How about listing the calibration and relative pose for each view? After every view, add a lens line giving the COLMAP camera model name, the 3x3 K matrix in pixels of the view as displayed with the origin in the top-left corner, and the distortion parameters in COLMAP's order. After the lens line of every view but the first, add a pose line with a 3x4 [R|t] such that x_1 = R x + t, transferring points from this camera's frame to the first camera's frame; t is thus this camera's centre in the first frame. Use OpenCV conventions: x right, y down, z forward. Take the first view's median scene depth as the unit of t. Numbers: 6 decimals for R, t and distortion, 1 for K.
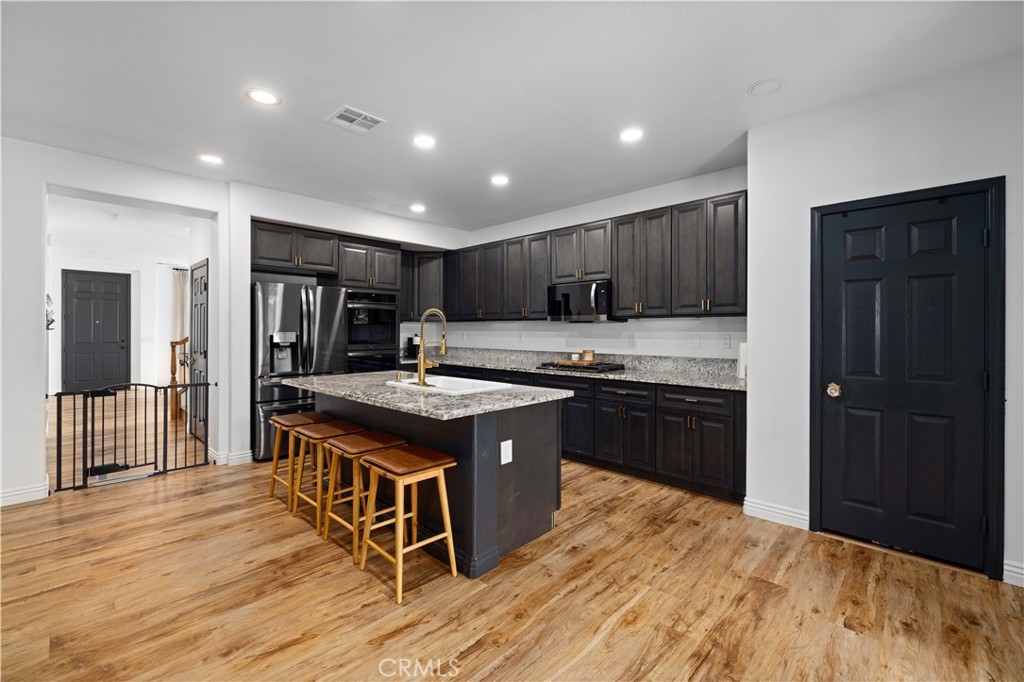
lens RADIAL K [[431.1, 0, 511.0], [0, 431.1, 331.4], [0, 0, 1]] dist [-0.000984, -0.000056]
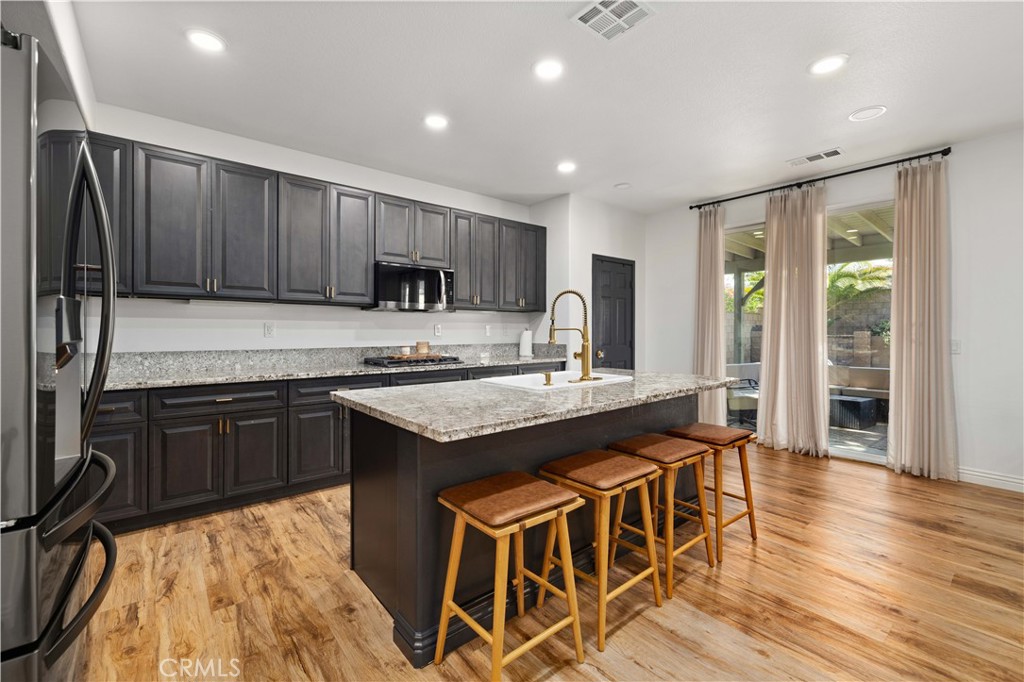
lens RADIAL K [[433.4, 0, 512.7], [0, 433.4, 331.7], [0, 0, 1]] dist [-0.001611, -0.000123]
pose [[0.111137, -0.004296, 0.993796, -0.891790], [0.000807, 0.999991, 0.004232, 0.023013], [-0.993805, 0.000331, 0.111140, 0.888567]]
